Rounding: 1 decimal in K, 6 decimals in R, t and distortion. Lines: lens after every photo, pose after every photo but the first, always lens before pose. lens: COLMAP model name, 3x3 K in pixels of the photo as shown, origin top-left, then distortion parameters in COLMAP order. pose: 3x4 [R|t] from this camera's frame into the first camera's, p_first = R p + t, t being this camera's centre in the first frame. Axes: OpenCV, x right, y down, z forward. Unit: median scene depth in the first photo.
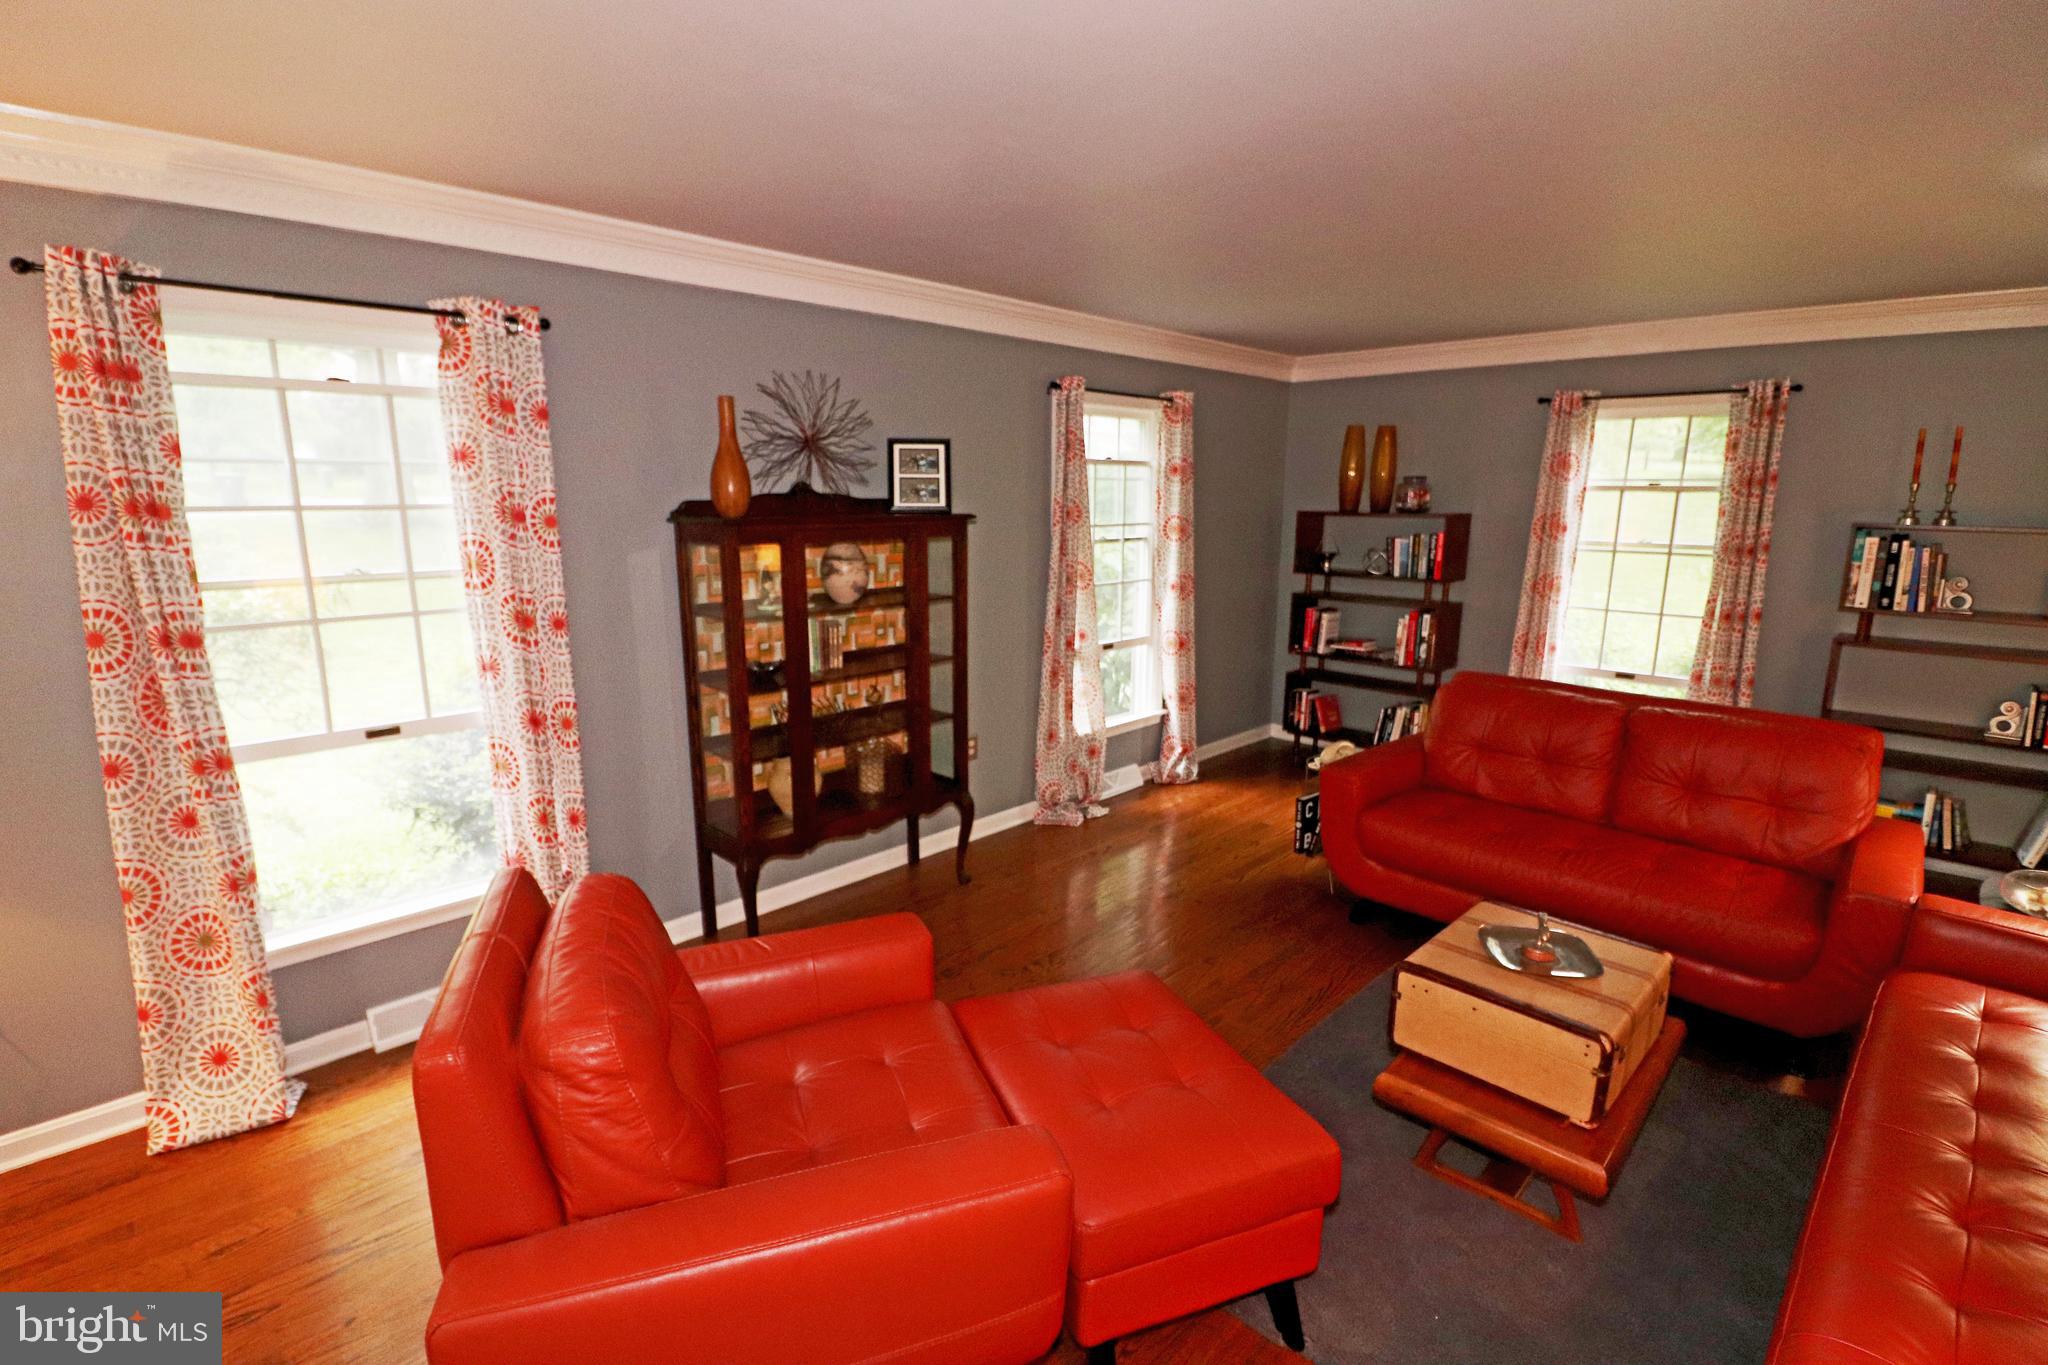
lens RADIAL K [[948.6, 0, 1019.2], [0, 948.6, 689.1], [0, 0, 1]] dist [-0.005217, -0.003041]
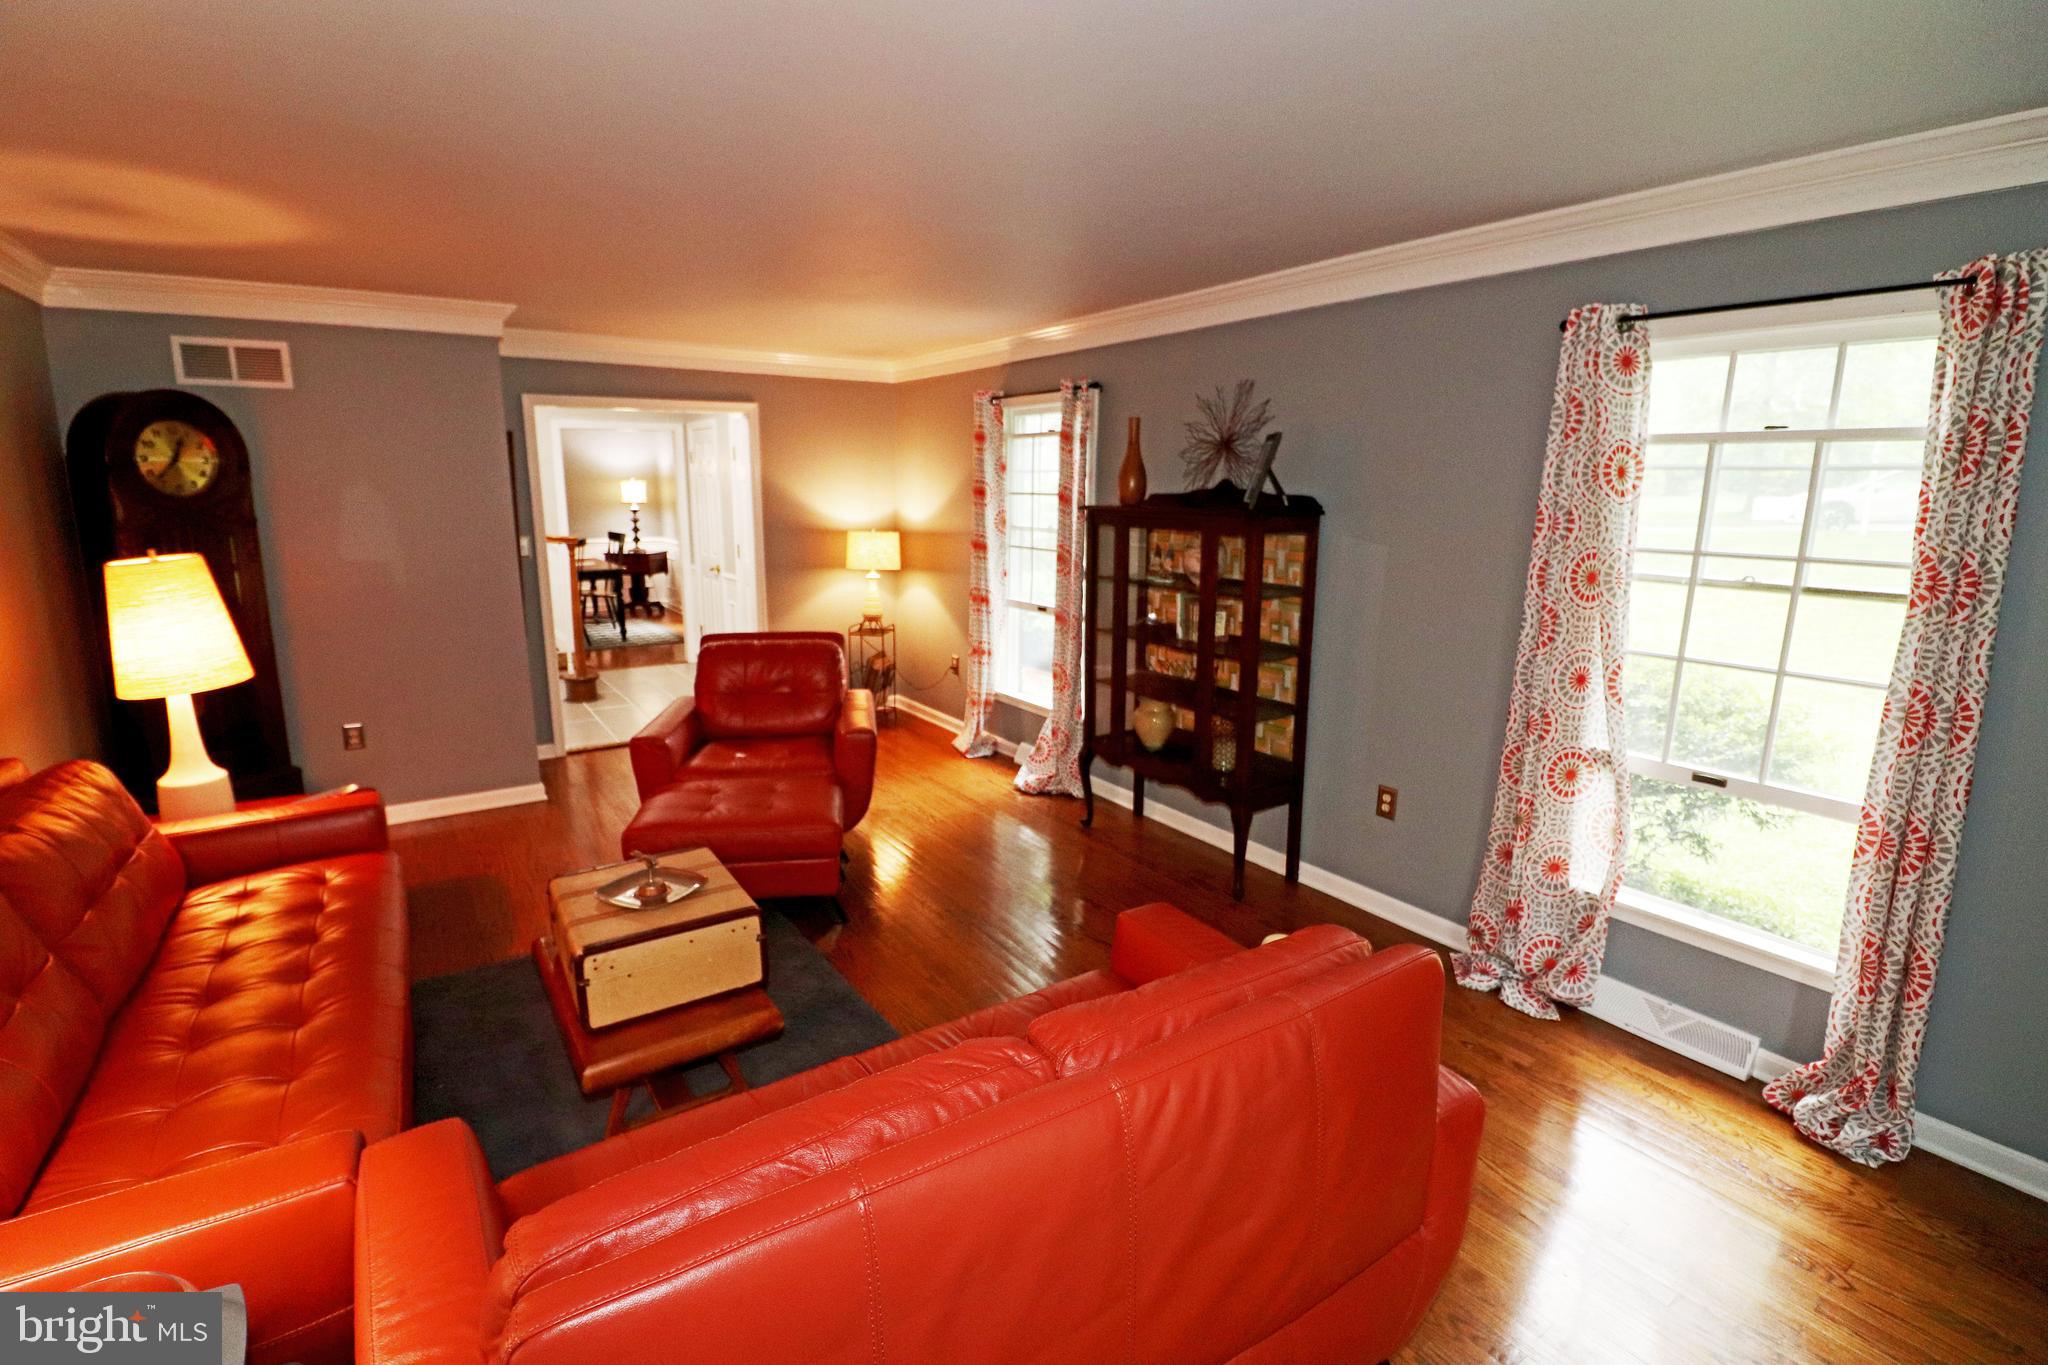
lens RADIAL K [[948.6, 0, 1014.6], [0, 948.6, 685.1], [0, 0, 1]] dist [-0.005217, -0.003041]
pose [[-0.203236, 0.195621, -0.959389, 0.733158], [-0.210673, 0.948152, 0.237959, -0.151724], [0.956197, 0.250479, -0.151487, 0.746345]]
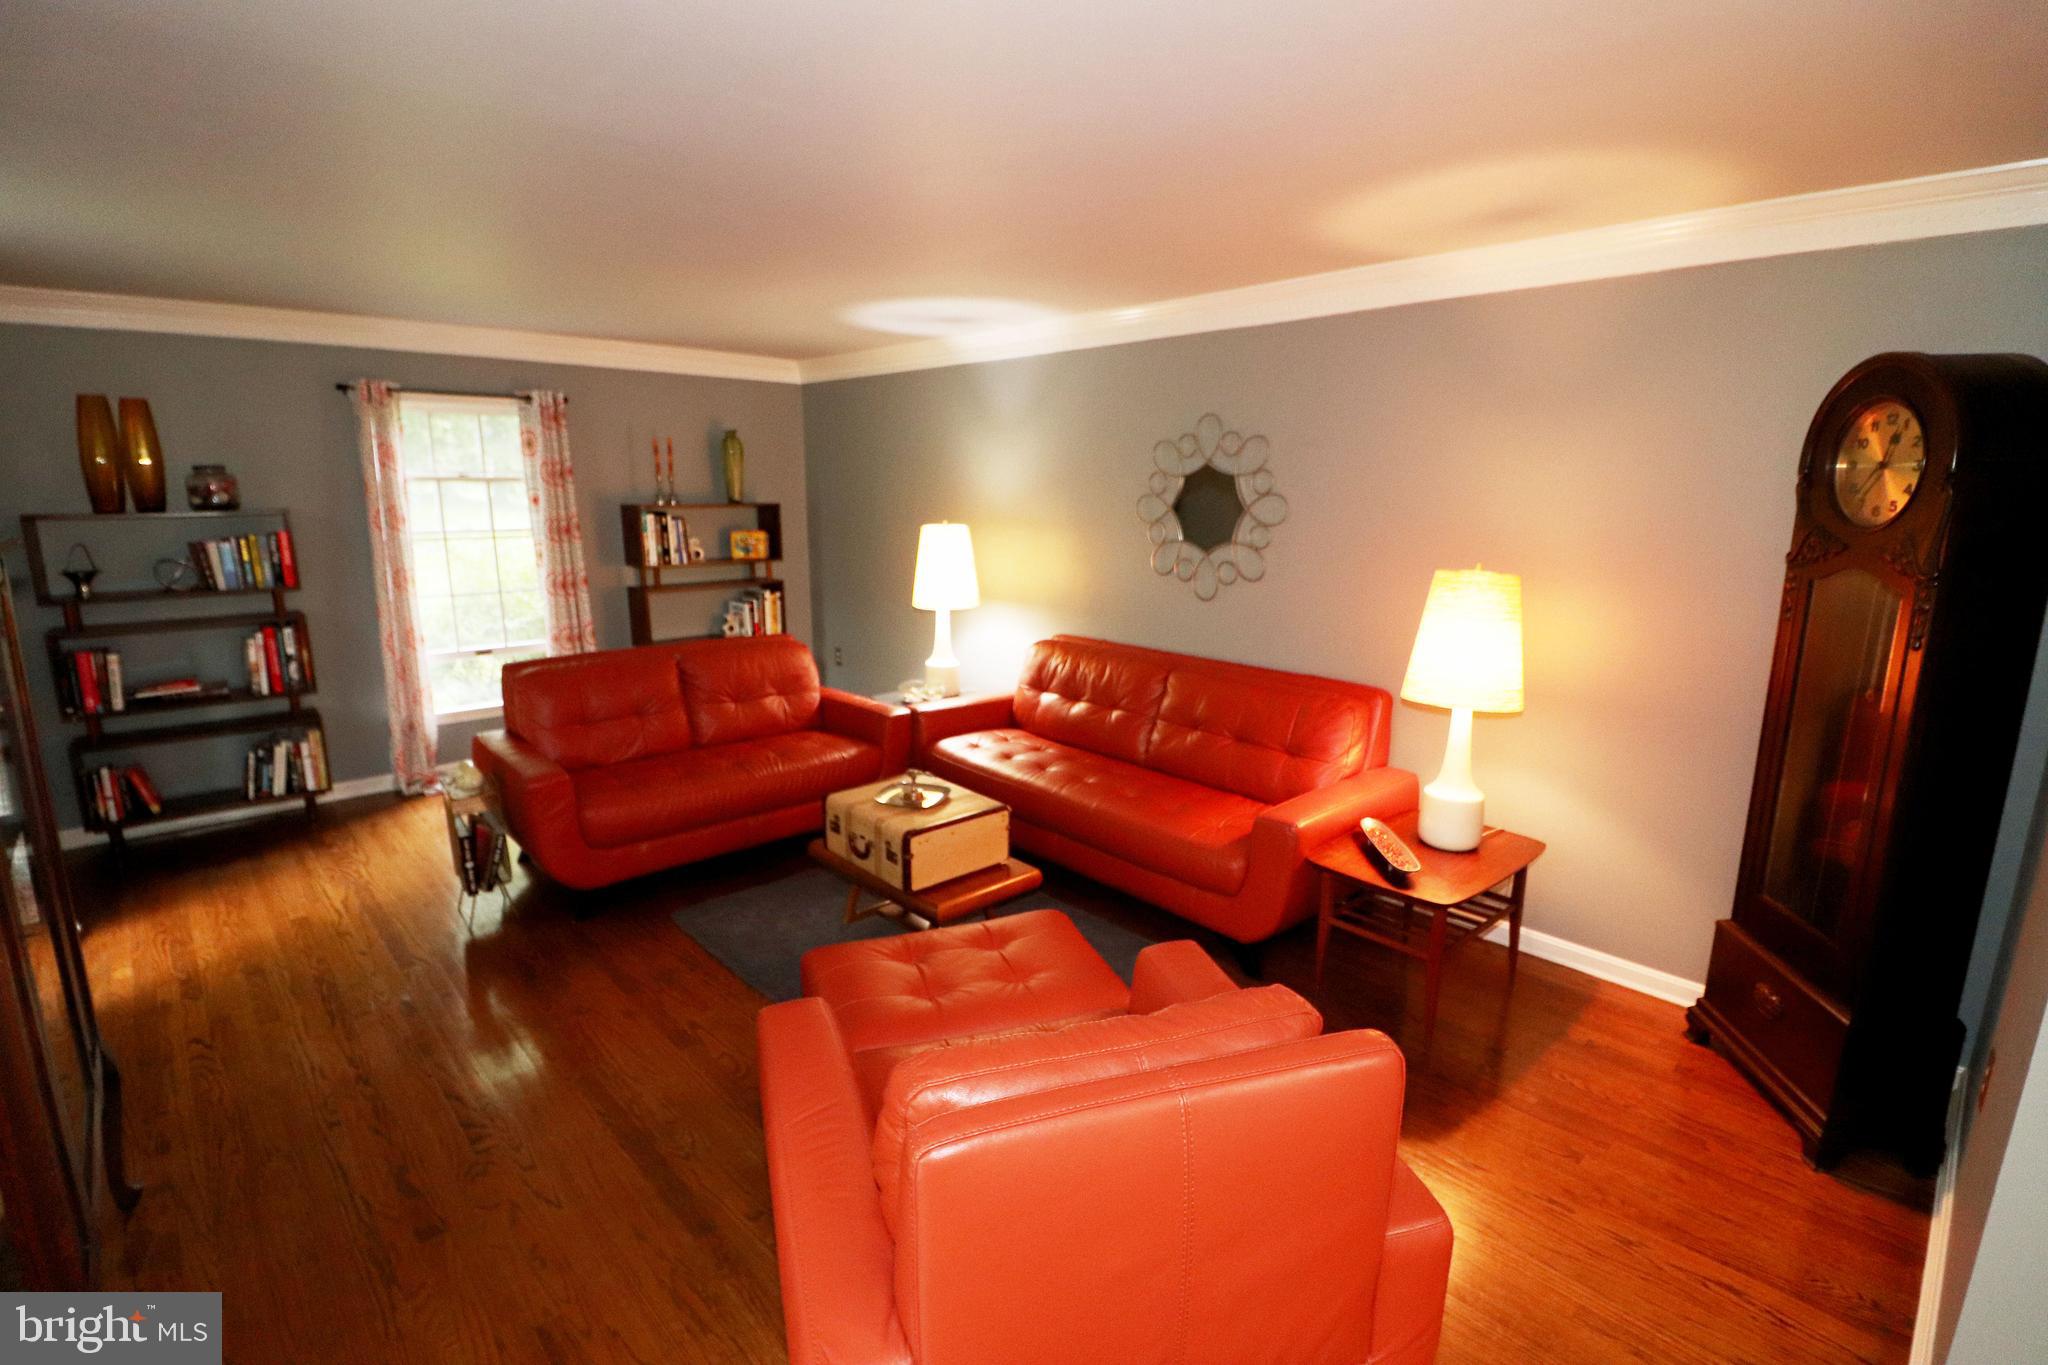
lens RADIAL K [[948.6, 0, 1033.6], [0, 948.6, 672.9], [0, 0, 1]] dist [-0.005217, -0.003041]
pose [[0.028635, -0.209269, 0.977439, -0.461551], [0.191501, 0.960876, 0.200112, -0.097587], [-0.981075, 0.181451, 0.067590, 0.348145]]
